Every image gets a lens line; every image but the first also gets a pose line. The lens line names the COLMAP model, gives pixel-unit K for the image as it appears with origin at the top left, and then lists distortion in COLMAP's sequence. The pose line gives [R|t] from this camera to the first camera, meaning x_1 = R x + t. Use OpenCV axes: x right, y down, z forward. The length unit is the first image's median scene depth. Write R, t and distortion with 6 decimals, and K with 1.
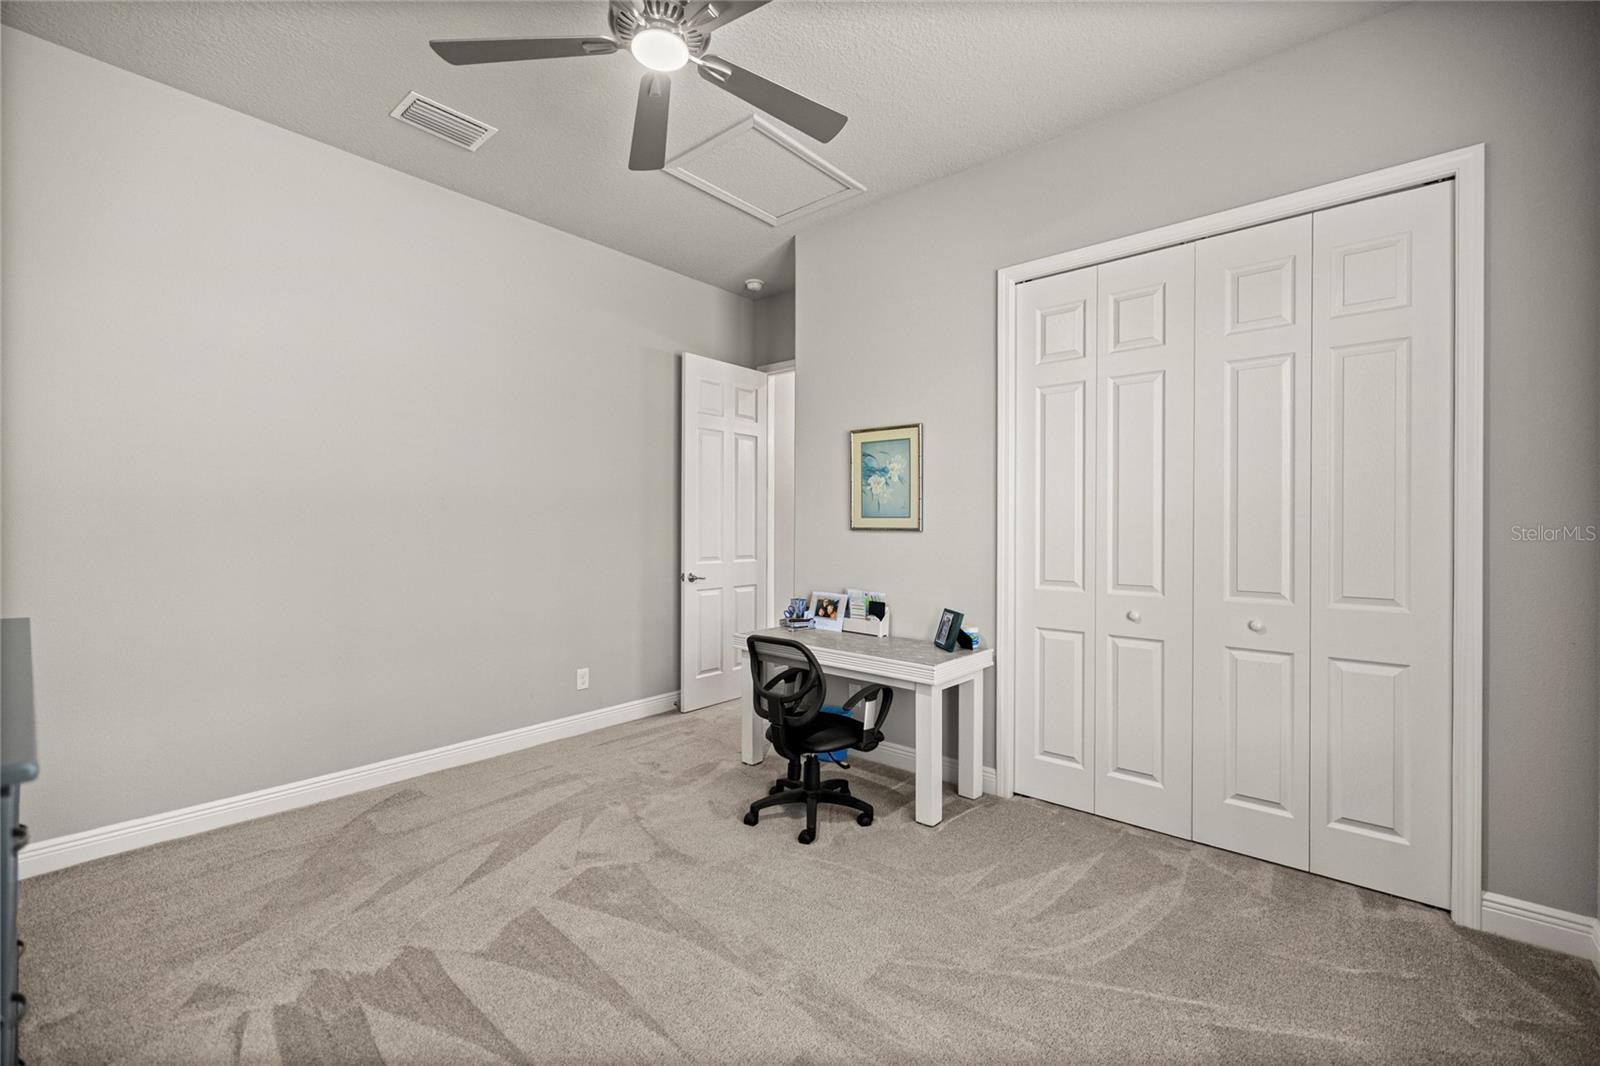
lens RADIAL K [[676.4, 0, 787.9], [0, 676.4, 527.1], [0, 0, 1]] dist [0.003799, -0.000358]
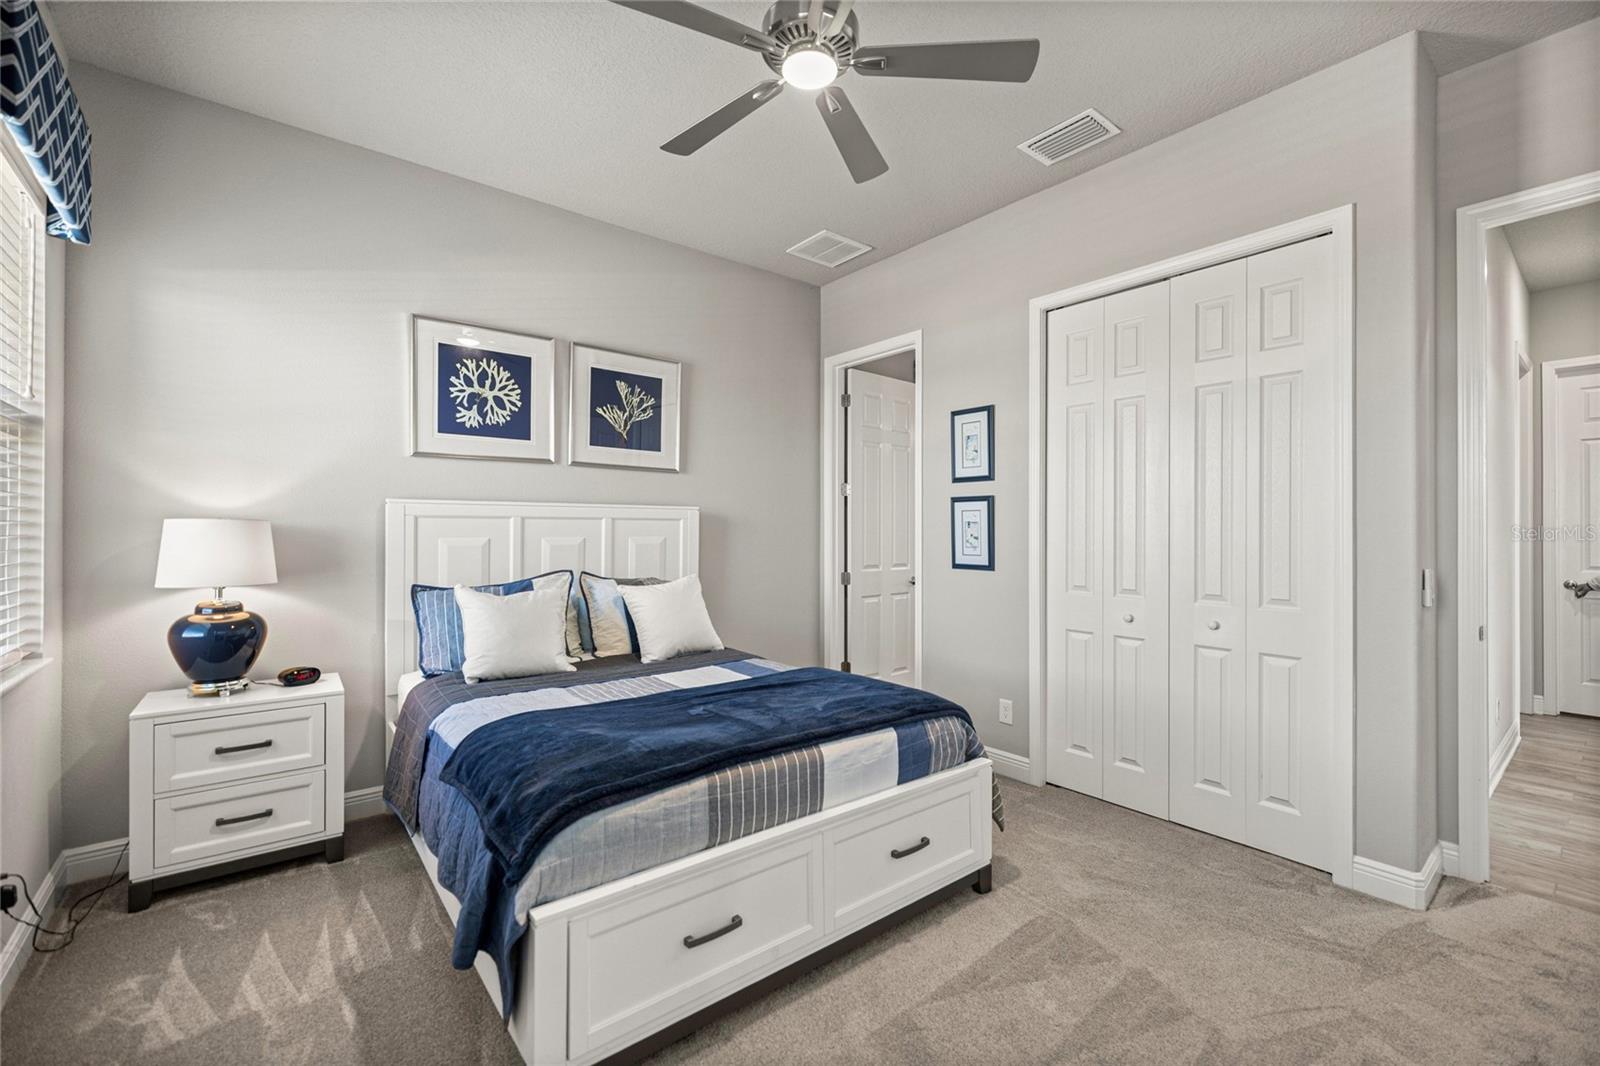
lens RADIAL K [[671.5, 0, 811.1], [0, 671.5, 534.0], [0, 0, 1]] dist [0.003570, 0.000434]
pose [[0.987060, 0.002899, -0.160323, 0.240178], [-0.003309, 0.999992, -0.002286, 0.000662], [0.160315, 0.002787, 0.987062, -0.212833]]
